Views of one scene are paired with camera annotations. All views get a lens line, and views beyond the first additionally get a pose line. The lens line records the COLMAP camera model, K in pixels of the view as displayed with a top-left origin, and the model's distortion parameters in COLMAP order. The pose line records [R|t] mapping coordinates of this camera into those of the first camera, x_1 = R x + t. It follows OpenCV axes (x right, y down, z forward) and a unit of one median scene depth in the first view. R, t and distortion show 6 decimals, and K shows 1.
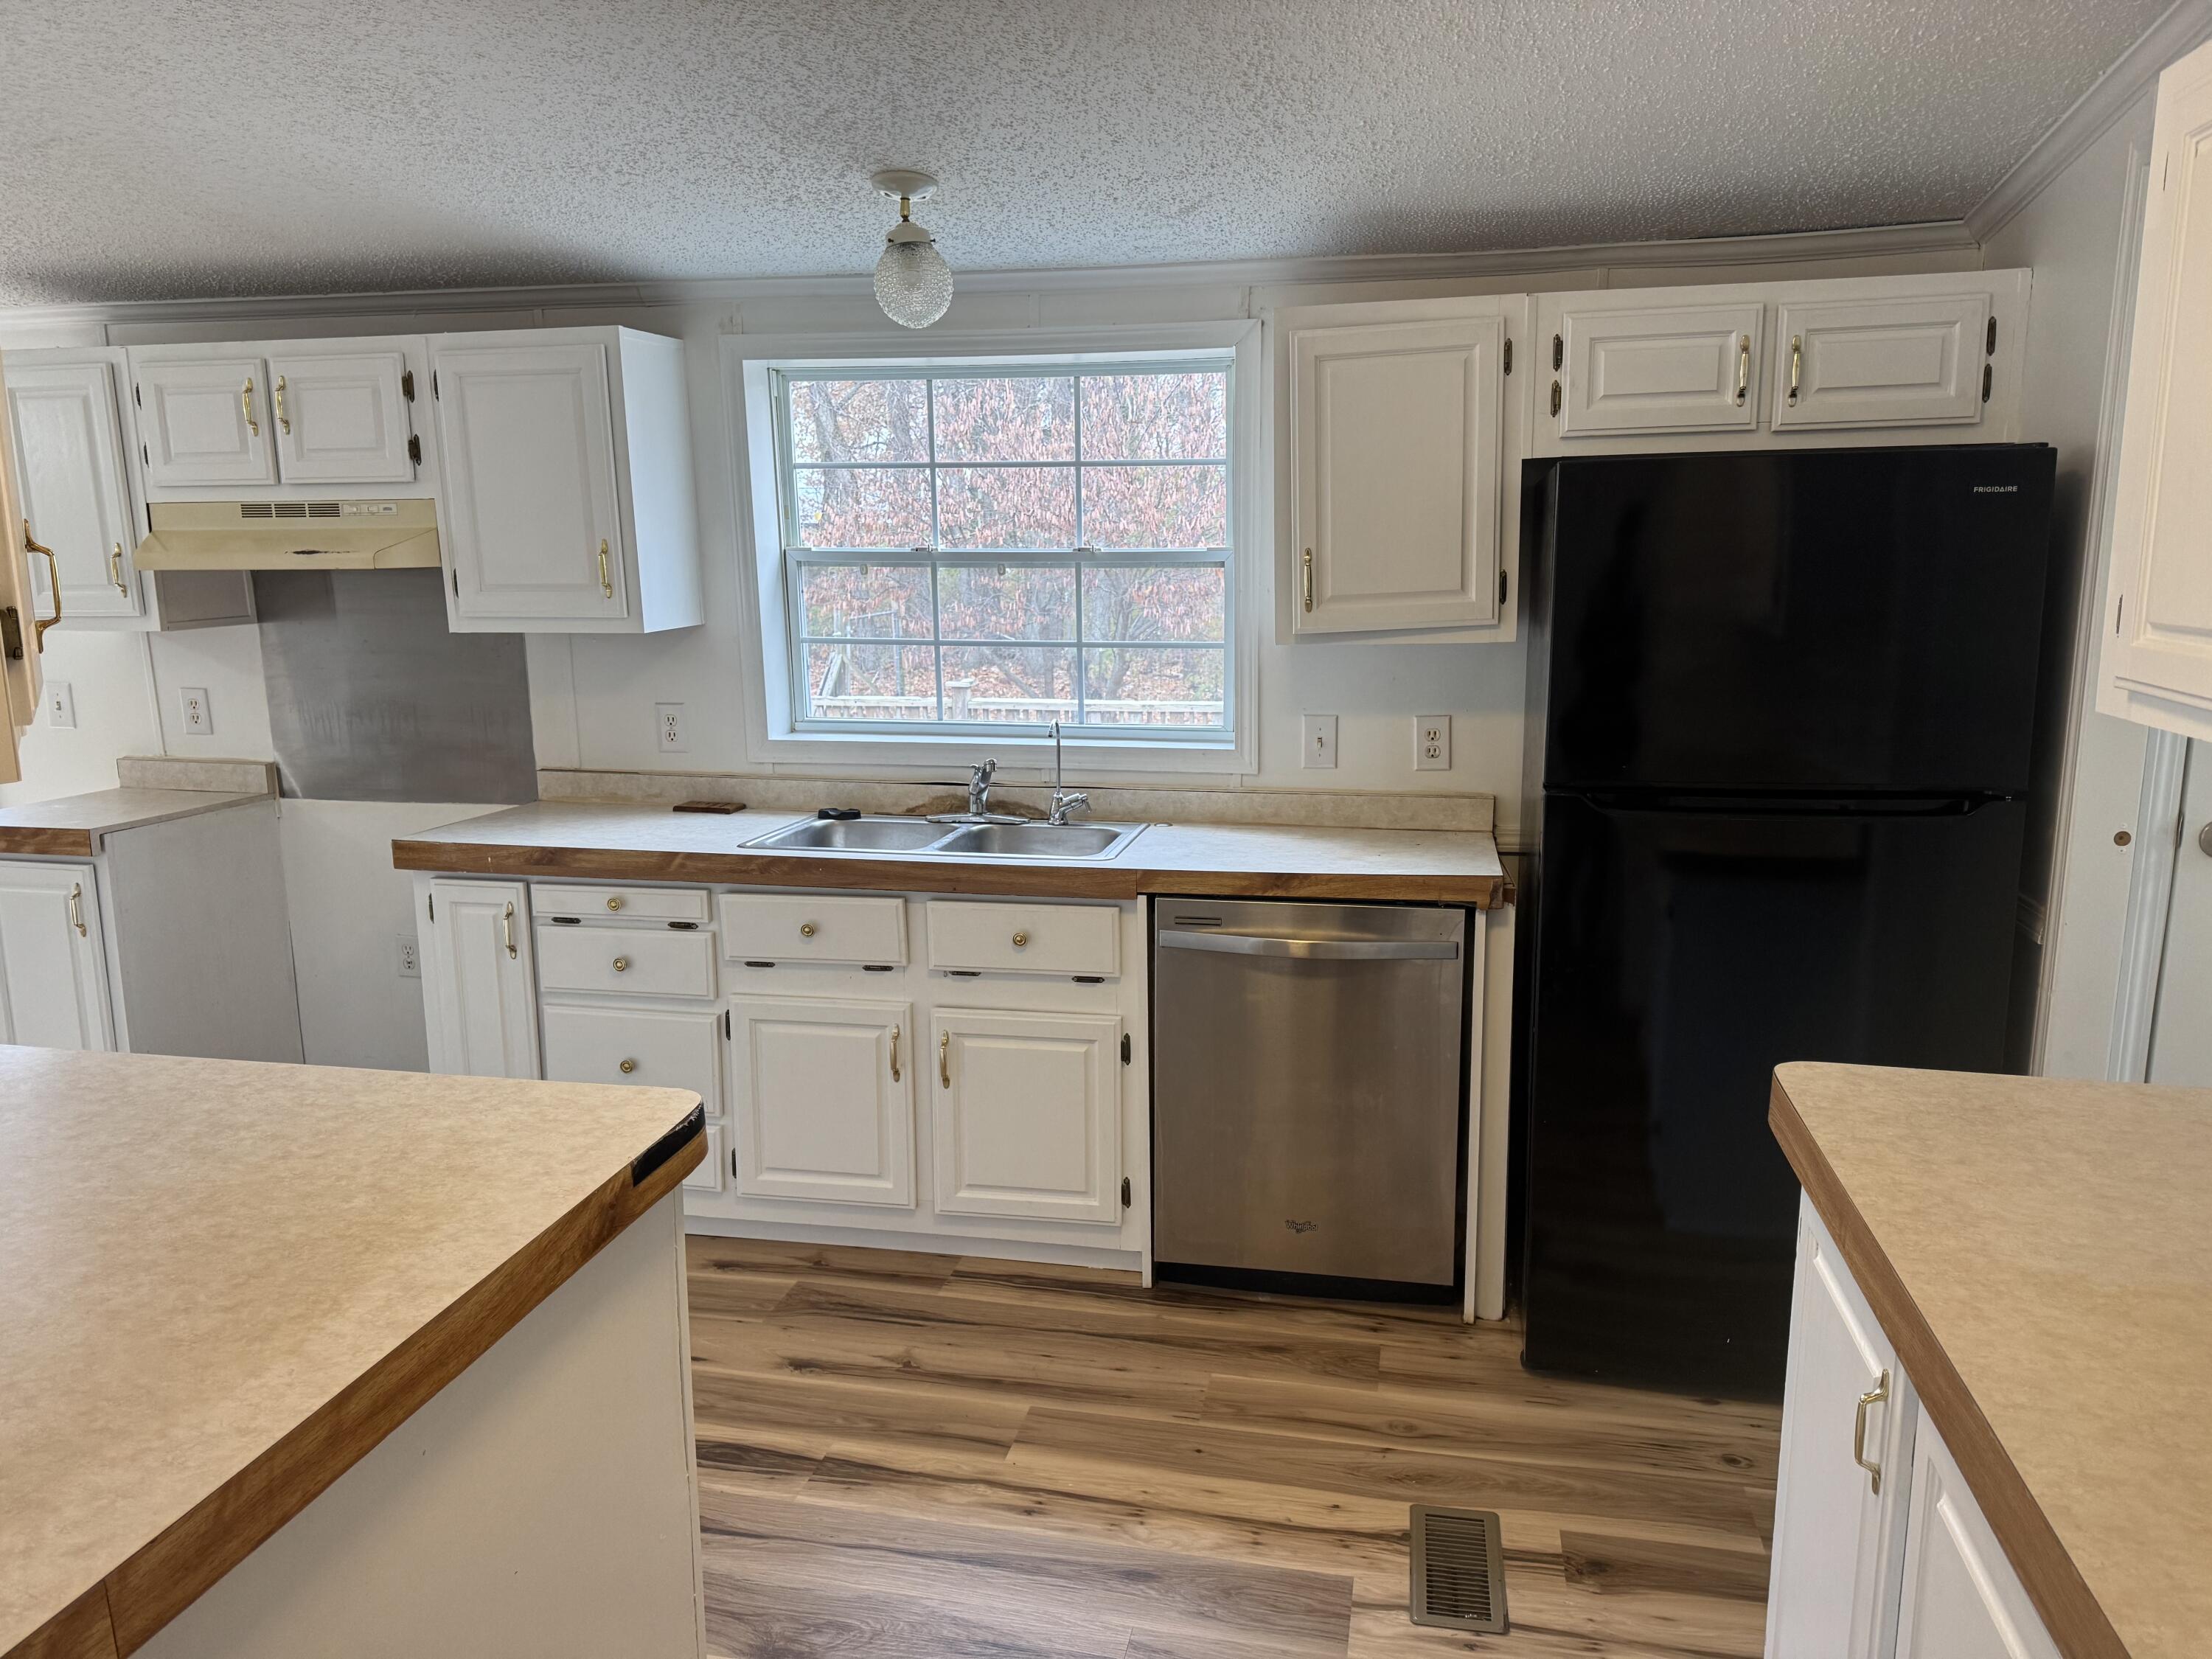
lens RADIAL K [[1539.9, 0, 1104.4], [0, 1539.9, 827.7], [0, 0, 1]] dist [0.076021, -0.088290]
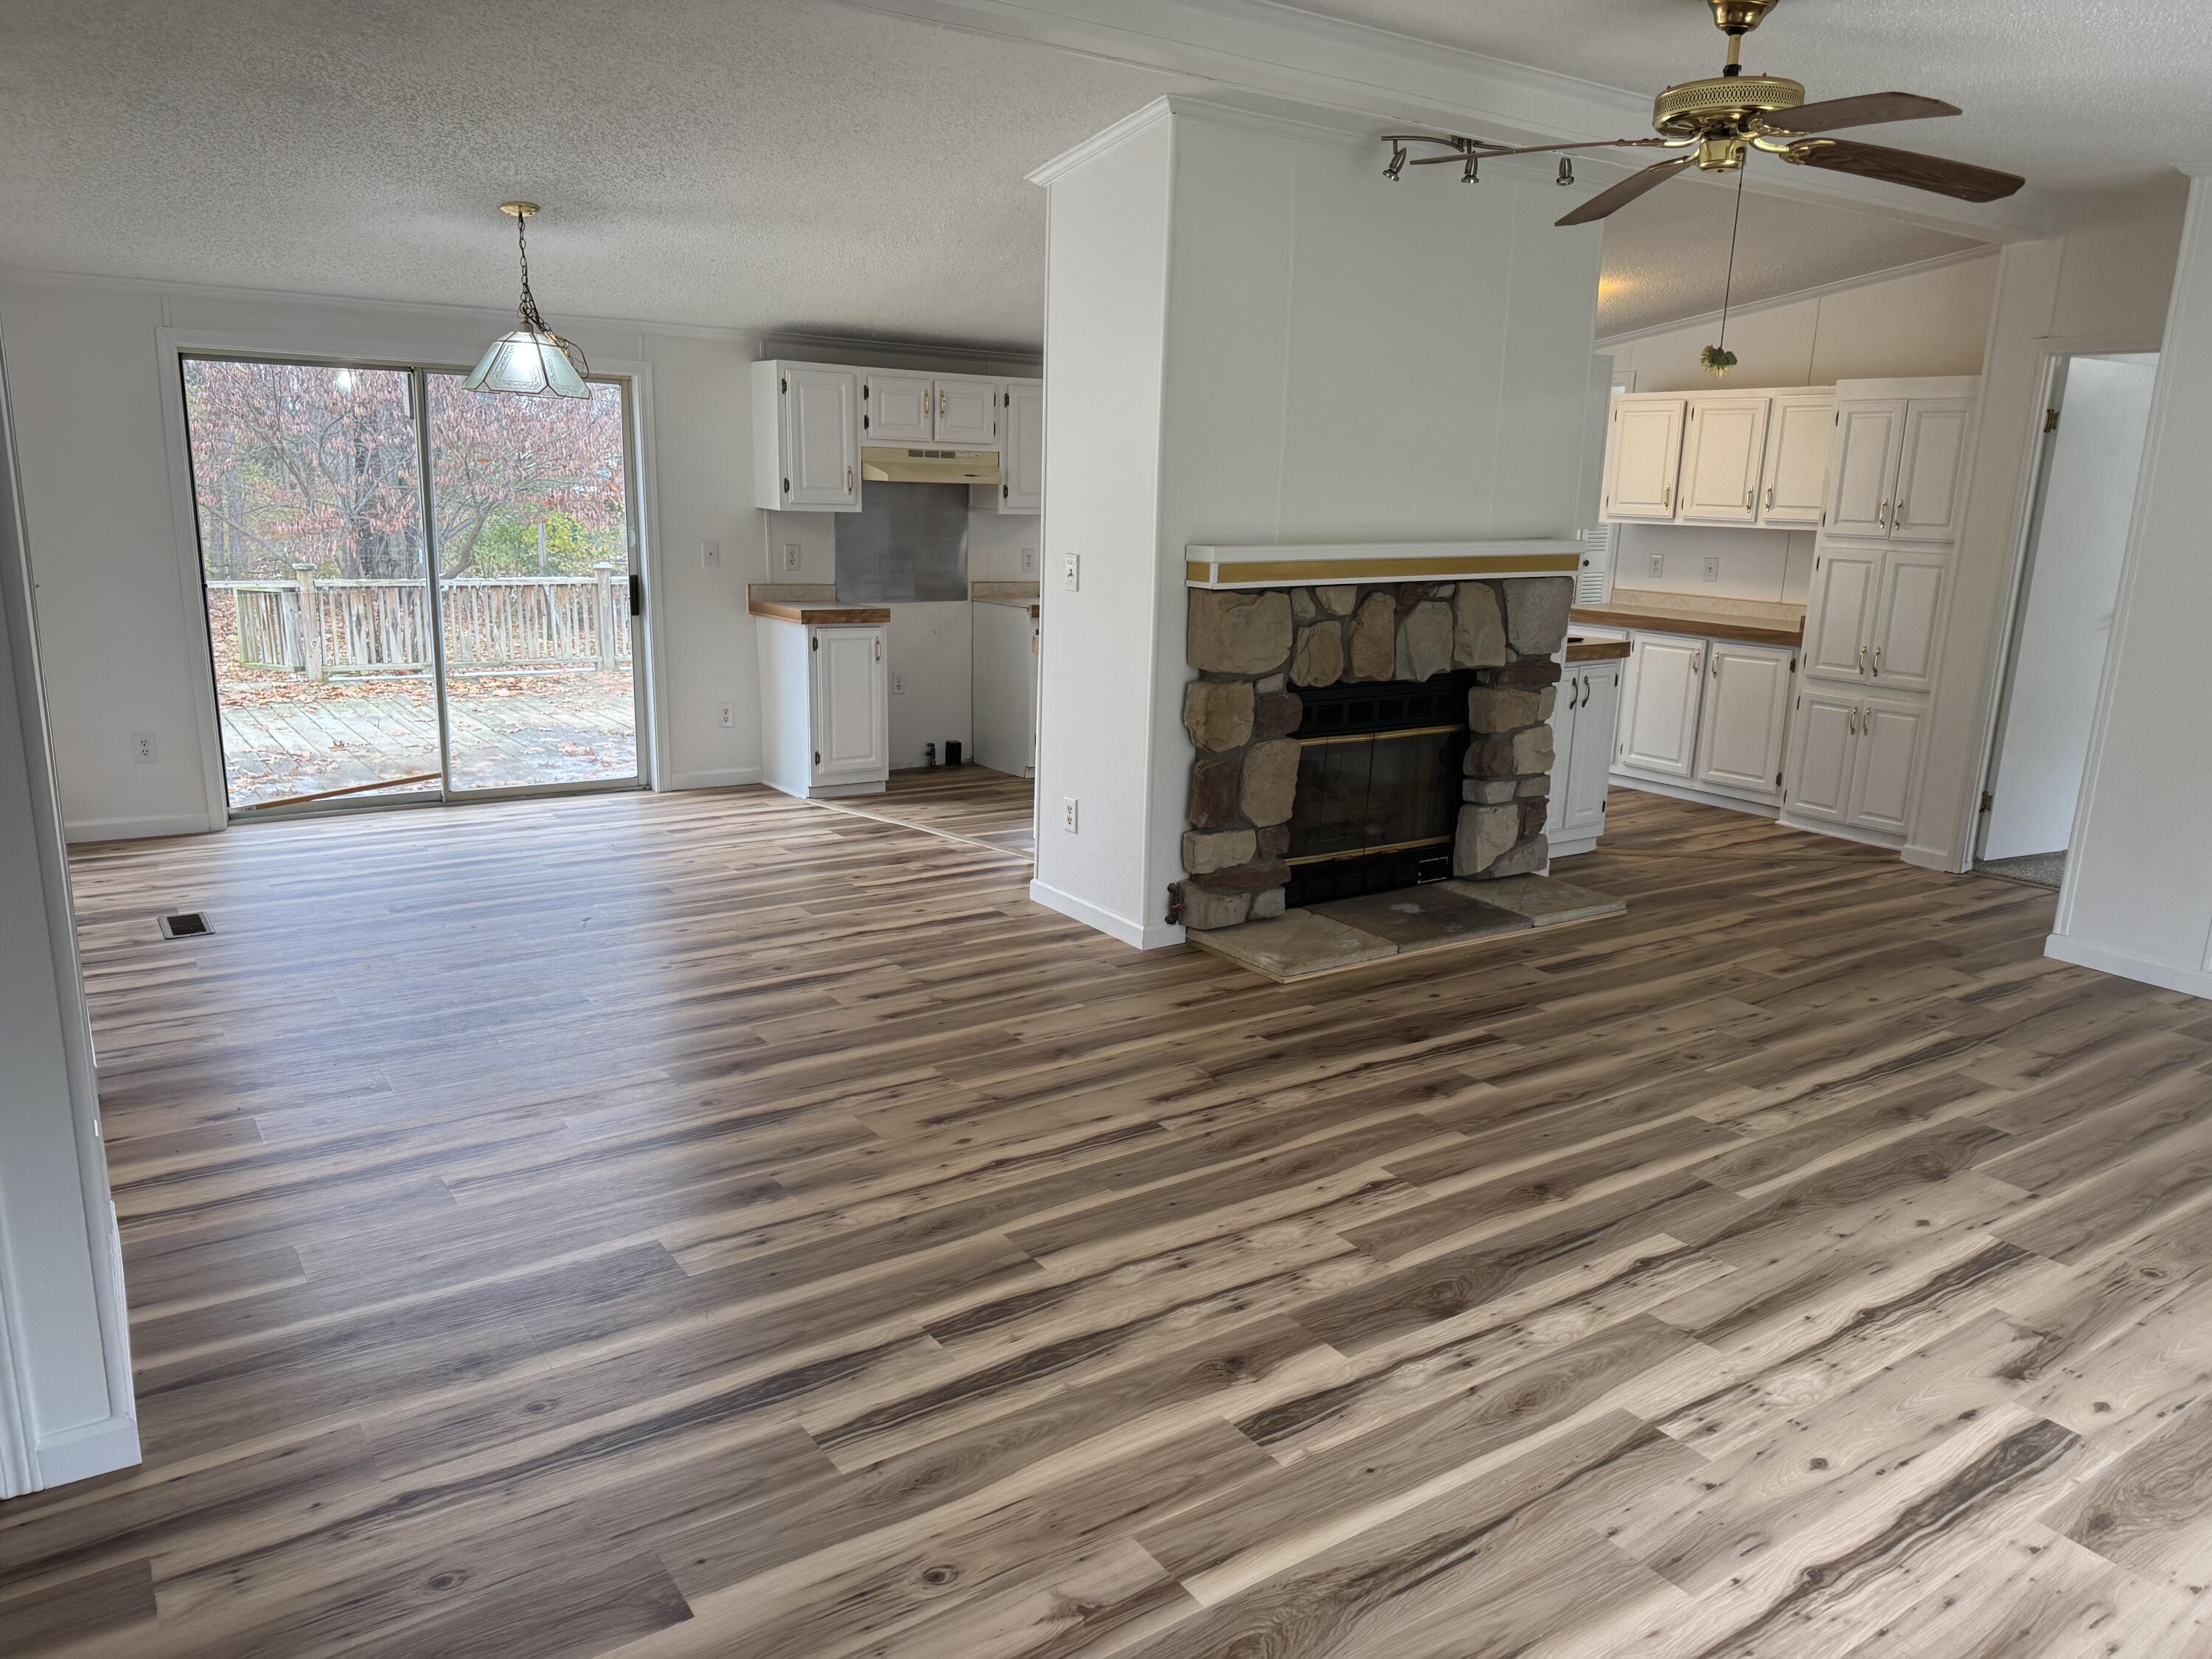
lens RADIAL K [[1539.9, 0, 1093.4], [0, 1539.9, 834.4], [0, 0, 1]] dist [0.076021, -0.088290]
pose [[0.692577, -0.136317, 0.708346, -1.940926], [0.095798, 0.990665, 0.096983, 0.125510], [-0.714954, 0.000690, 0.699171, -0.618212]]
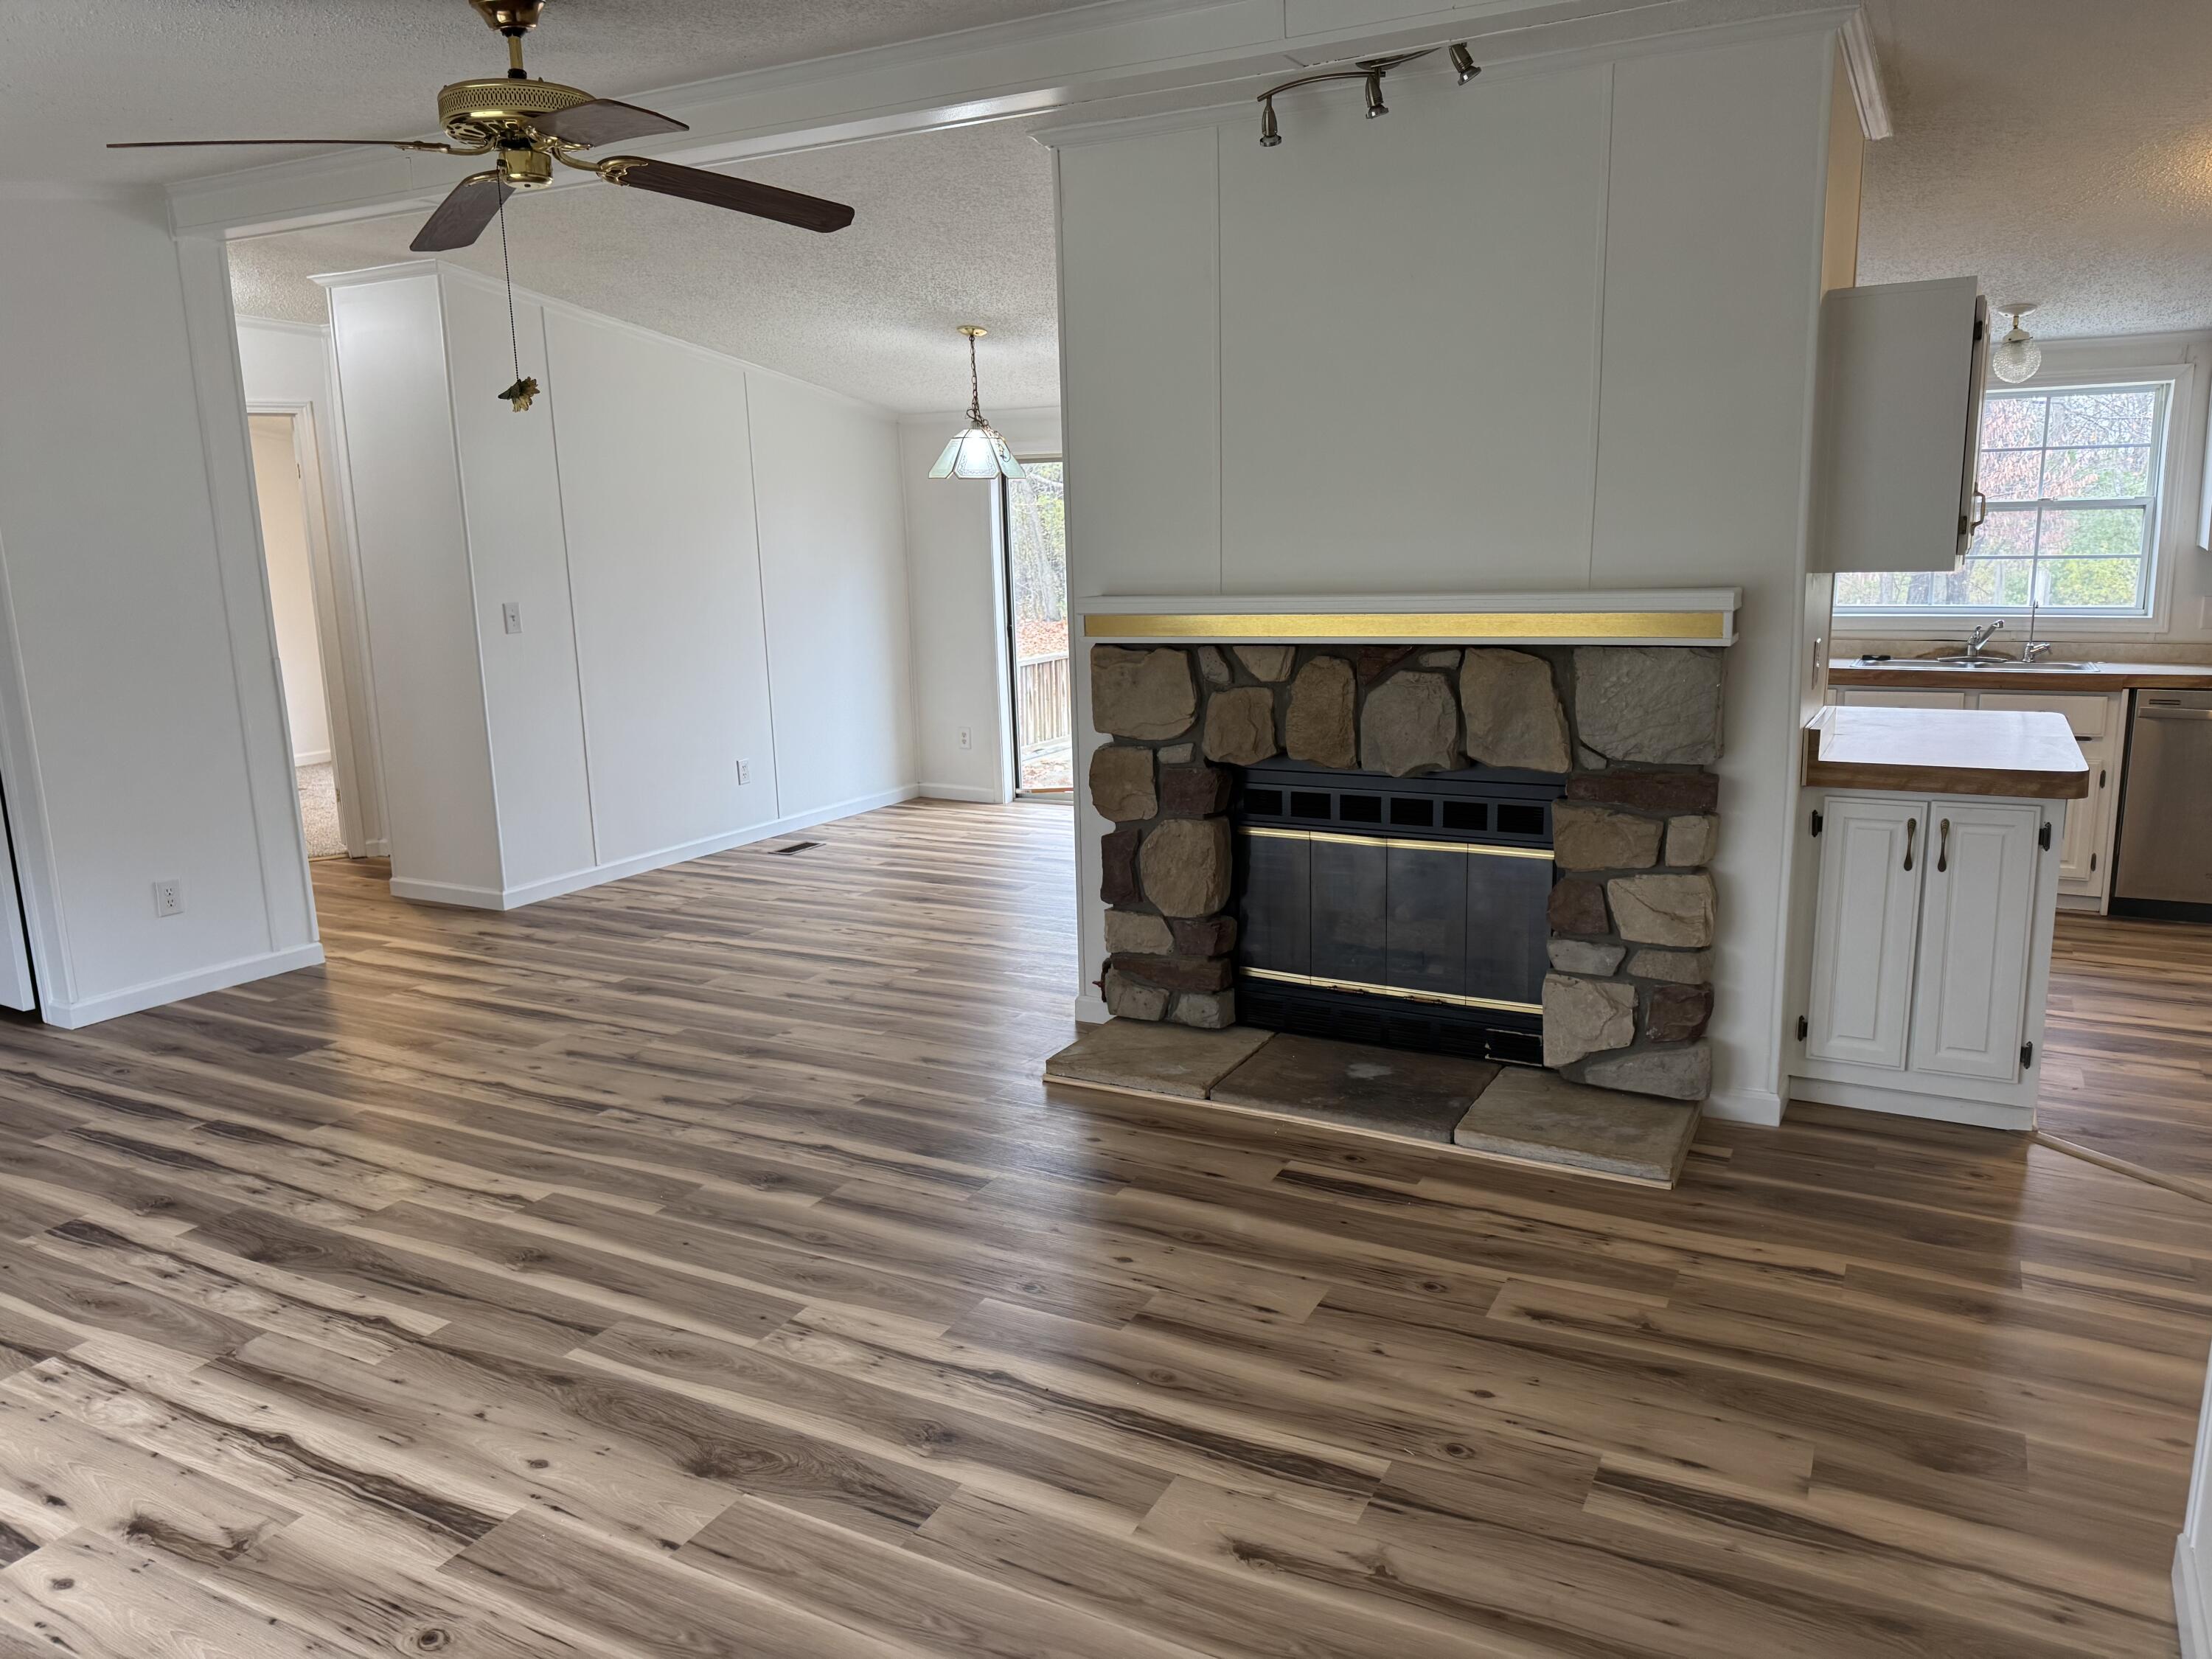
lens RADIAL K [[1539.9, 0, 1104.4], [0, 1539.9, 826.4], [0, 0, 1]] dist [0.076021, -0.088290]
pose [[0.959566, 0.039791, -0.278657, -0.518261], [-0.034049, 0.999097, 0.025419, 0.169538], [0.279417, -0.014903, 0.960054, -0.941257]]
